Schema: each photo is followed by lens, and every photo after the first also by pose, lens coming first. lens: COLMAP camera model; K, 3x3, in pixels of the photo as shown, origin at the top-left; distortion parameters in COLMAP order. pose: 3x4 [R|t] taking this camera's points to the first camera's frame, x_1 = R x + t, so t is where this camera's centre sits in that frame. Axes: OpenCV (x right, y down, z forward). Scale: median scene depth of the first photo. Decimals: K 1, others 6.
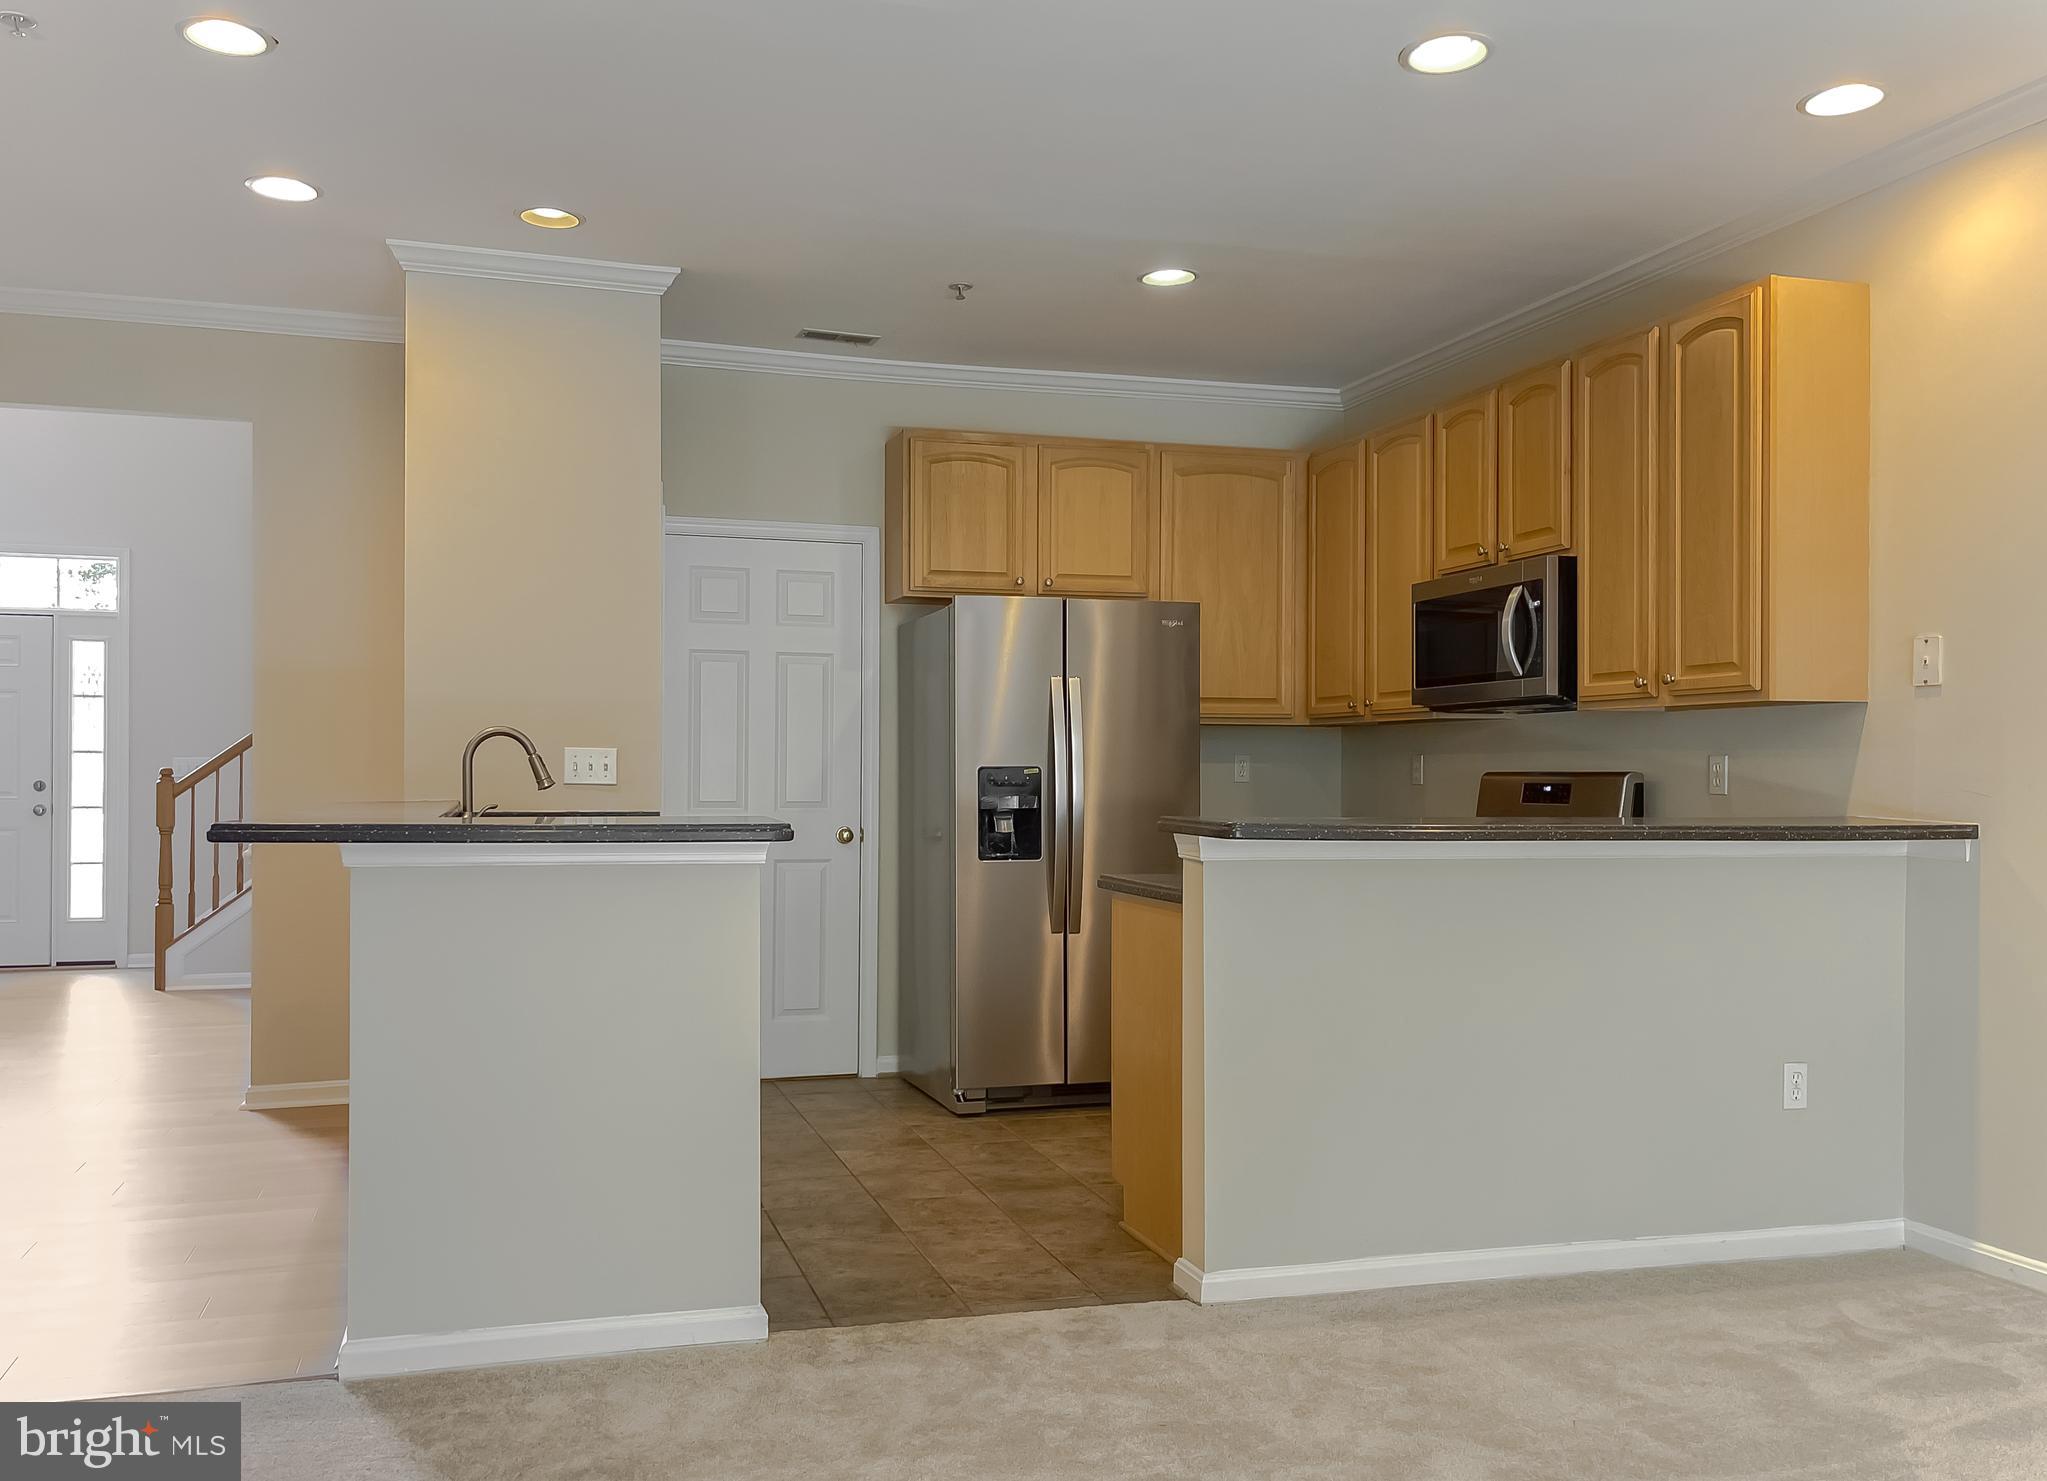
lens RADIAL K [[1761.5, 0, 1023.5], [0, 1761.5, 740.5], [0, 0, 1]] dist [0.071215, -0.007775]
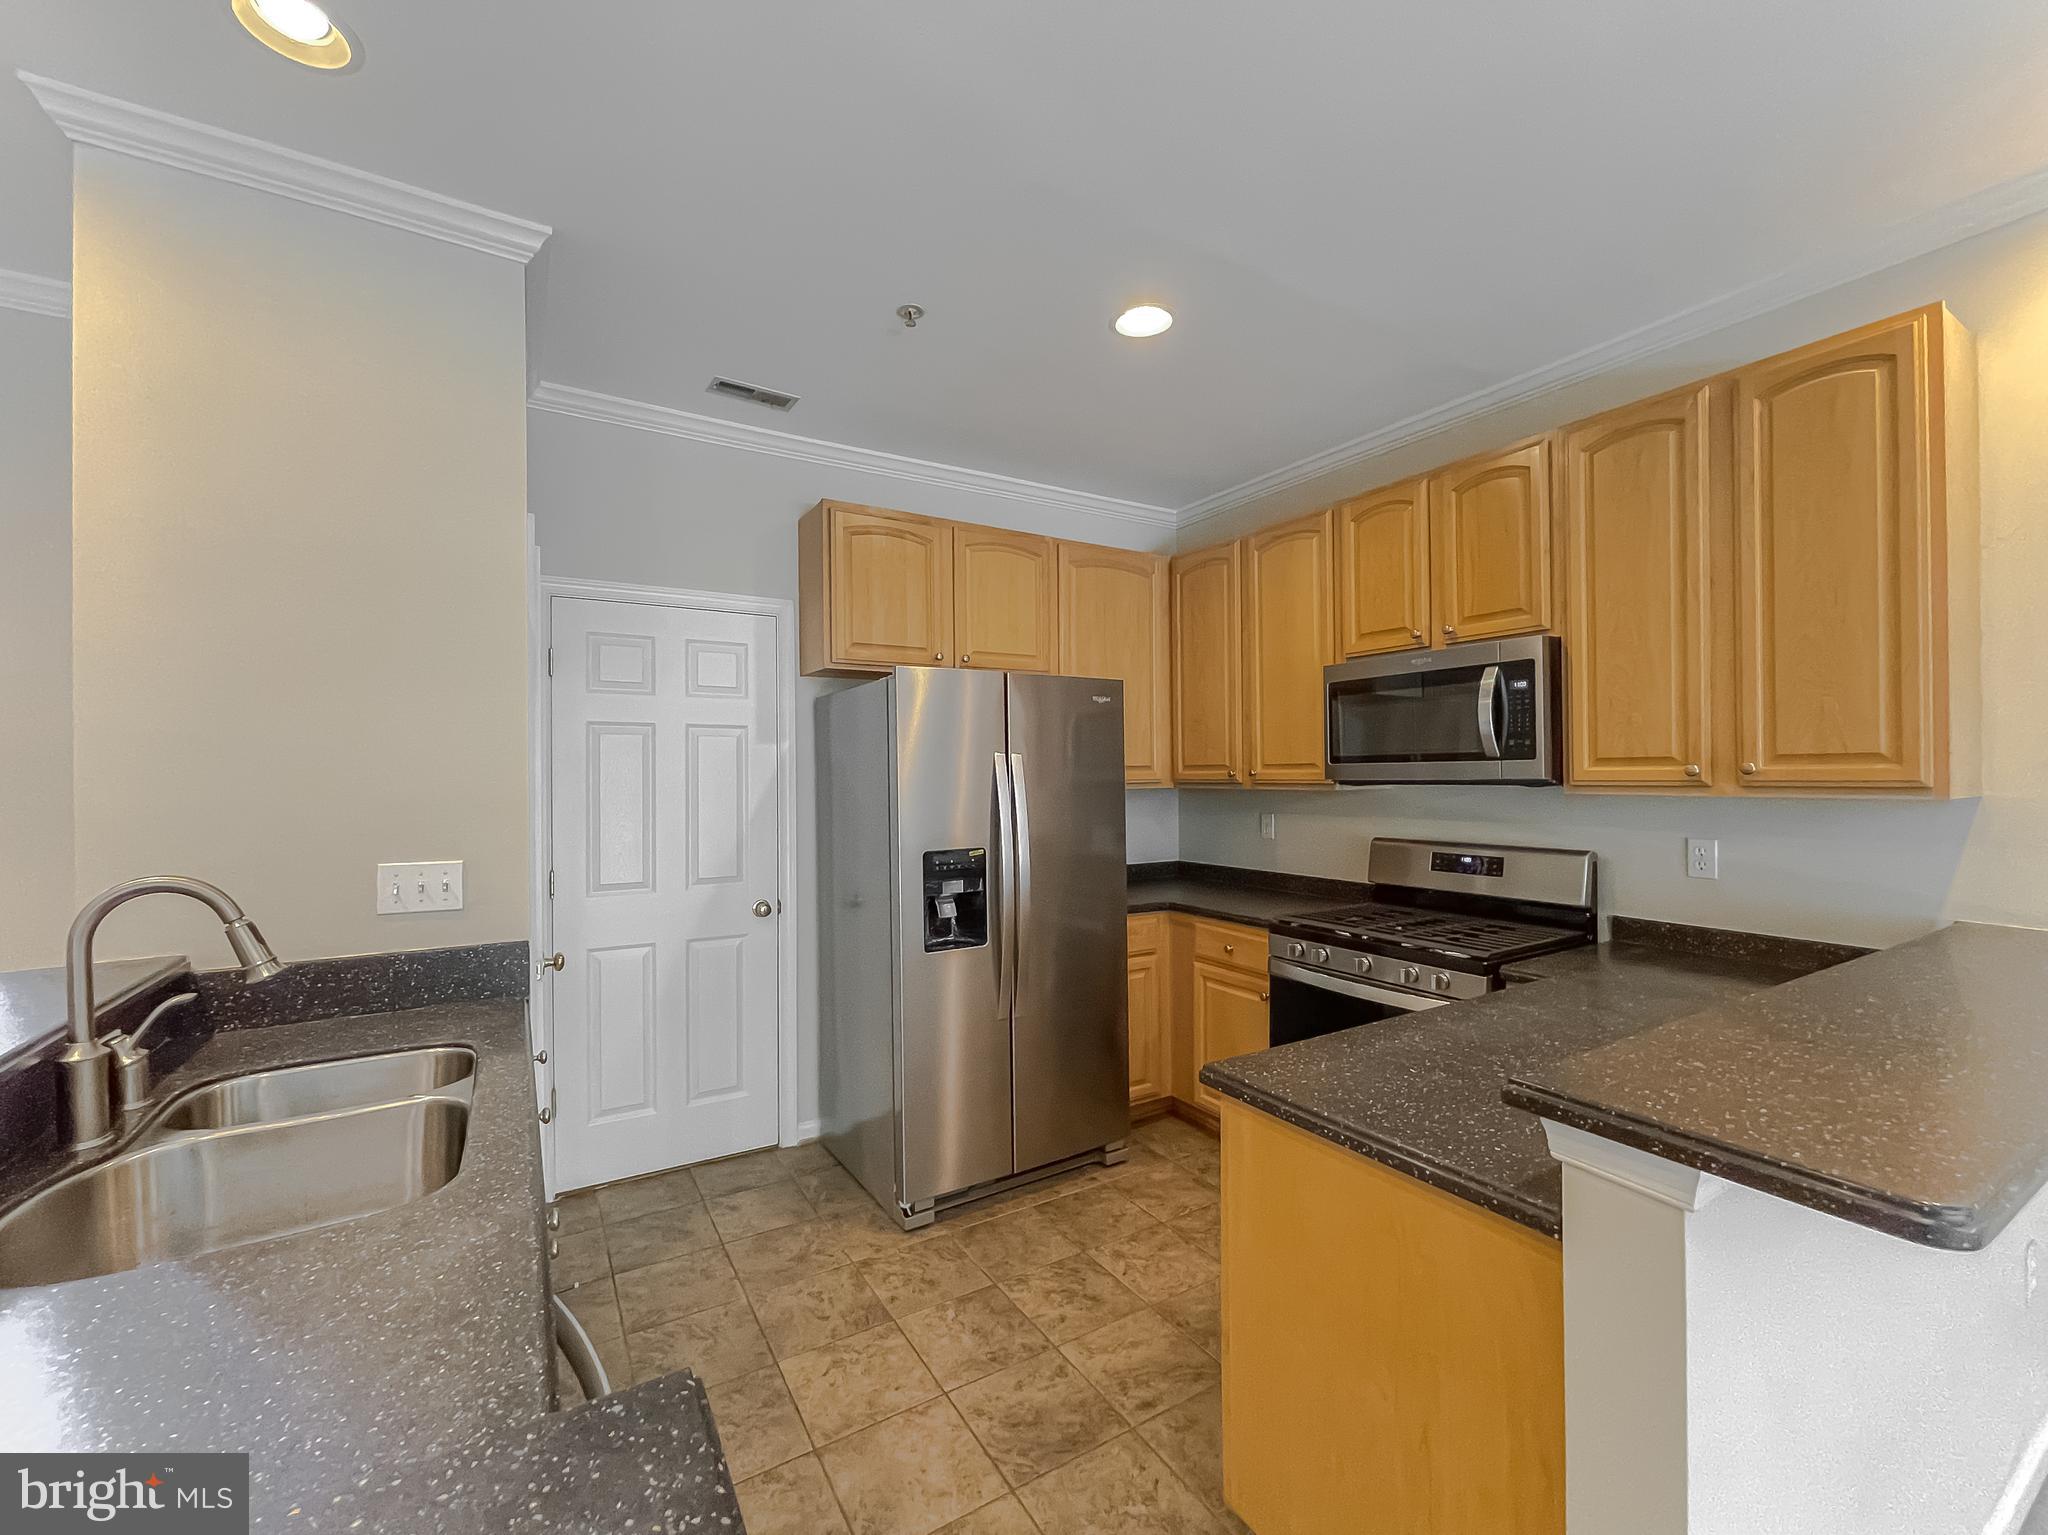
lens RADIAL K [[826.0, 0, 1024.0], [0, 826.0, 767.5], [0, 0, 1]] dist [0.002860, 0.000543]
pose [[0.966839, -0.008993, 0.255227, -0.082477], [0.005125, 0.999862, 0.015814, -0.035096], [-0.255334, -0.013982, 0.966752, 0.550944]]
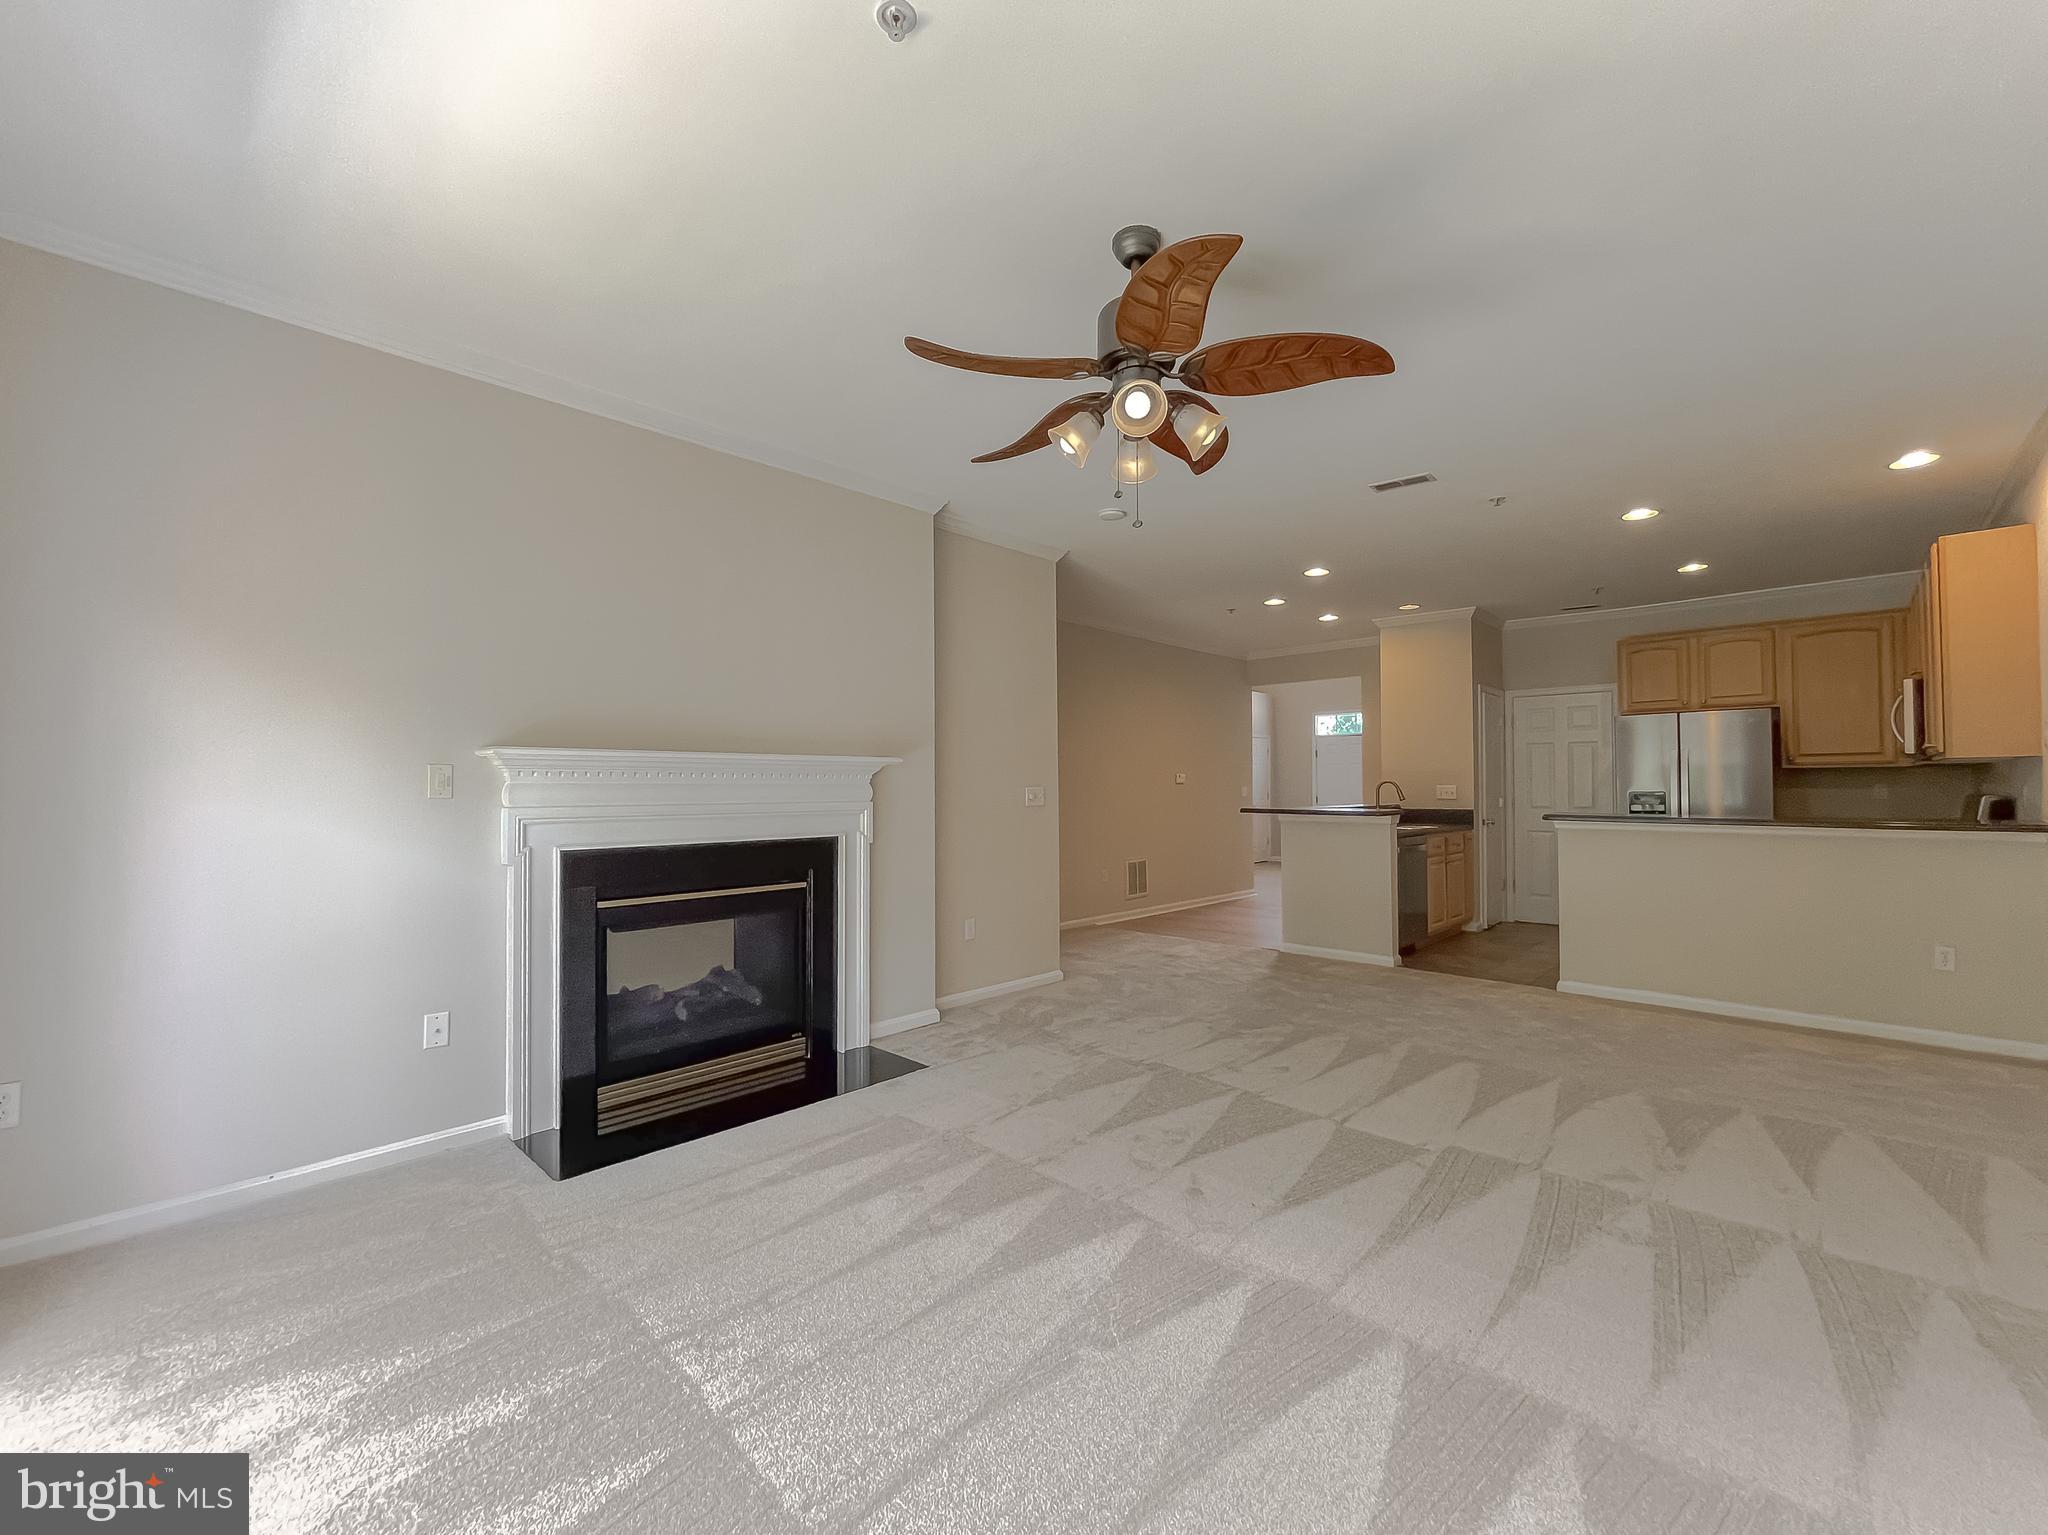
lens RADIAL K [[826.0, 0, 1024.0], [0, 826.0, 767.5], [0, 0, 1]] dist [0.002860, 0.000543]
pose [[0.520599, -0.025885, -0.853409, 0.452851], [0.019533, 0.999640, -0.018405, -0.010158], [0.853578, -0.007088, 0.520917, -0.208702]]
